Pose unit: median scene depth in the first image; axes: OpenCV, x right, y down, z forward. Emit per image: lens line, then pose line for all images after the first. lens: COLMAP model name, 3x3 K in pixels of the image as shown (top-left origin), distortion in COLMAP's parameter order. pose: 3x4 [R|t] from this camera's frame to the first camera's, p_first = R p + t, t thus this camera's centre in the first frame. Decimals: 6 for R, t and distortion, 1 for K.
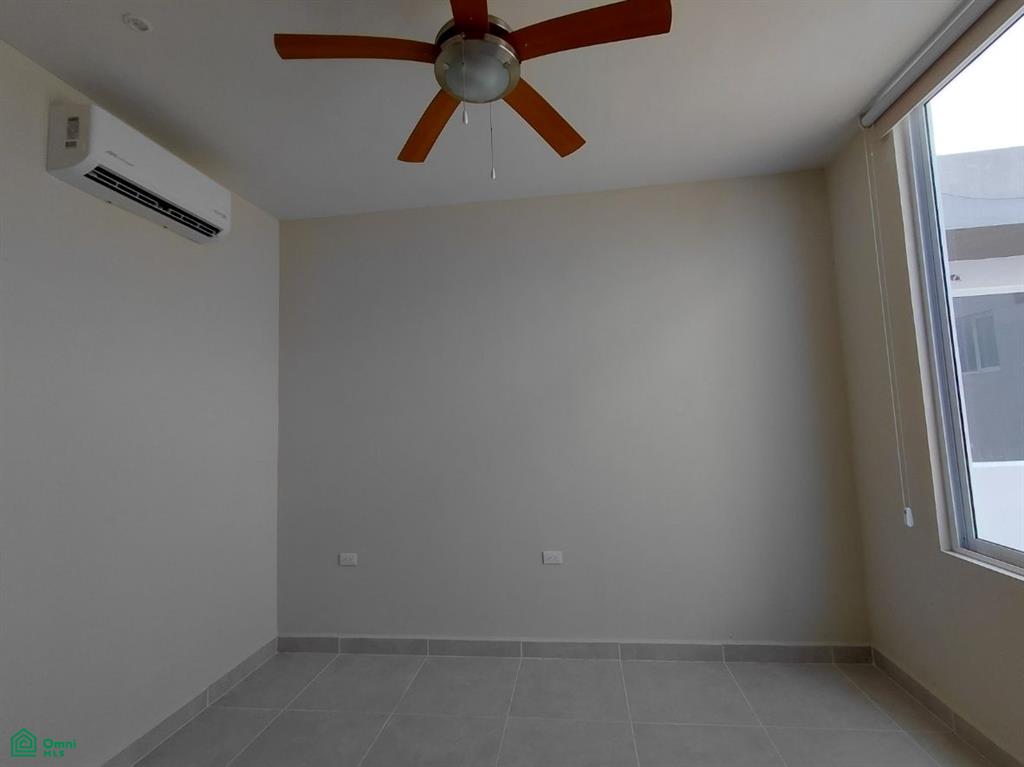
lens RADIAL K [[475.6, 0, 512.0], [0, 475.6, 383.5], [0, 0, 1]] dist [0.000789, -0.000326]
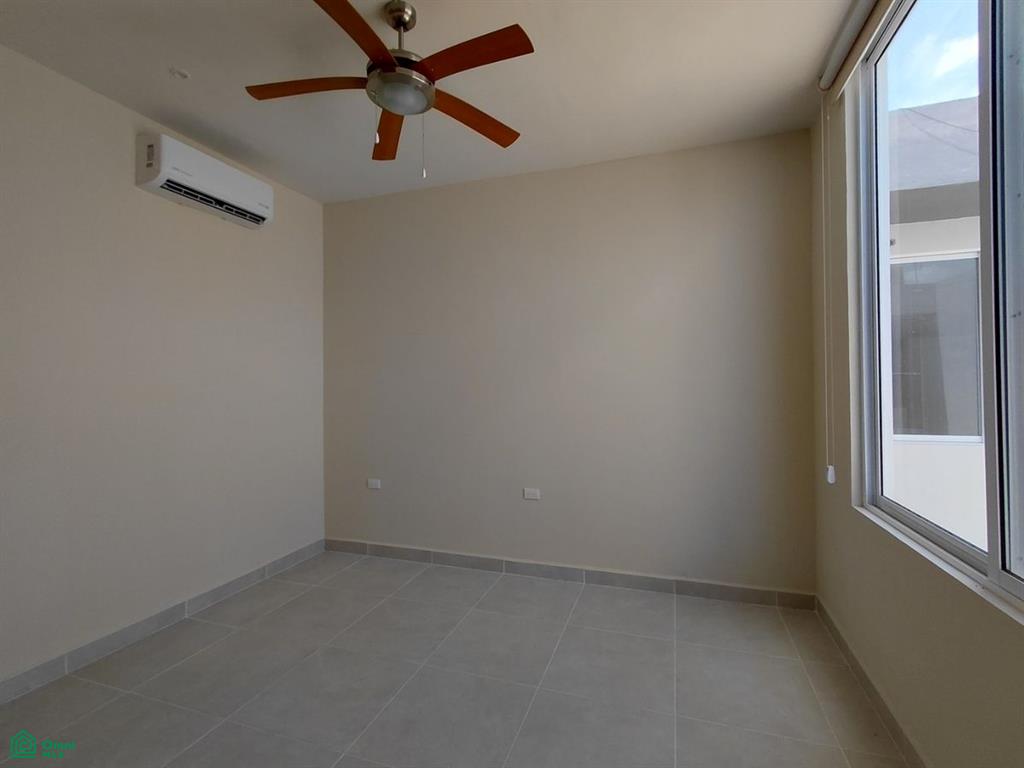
lens RADIAL K [[475.6, 0, 512.0], [0, 475.6, 384.0], [0, 0, 1]] dist [0.000789, -0.000326]
pose [[0.979547, 0.031701, -0.198705, 0.325742], [-0.014975, 0.996258, 0.085117, 0.000253], [0.200660, -0.080400, 0.976356, -0.156724]]
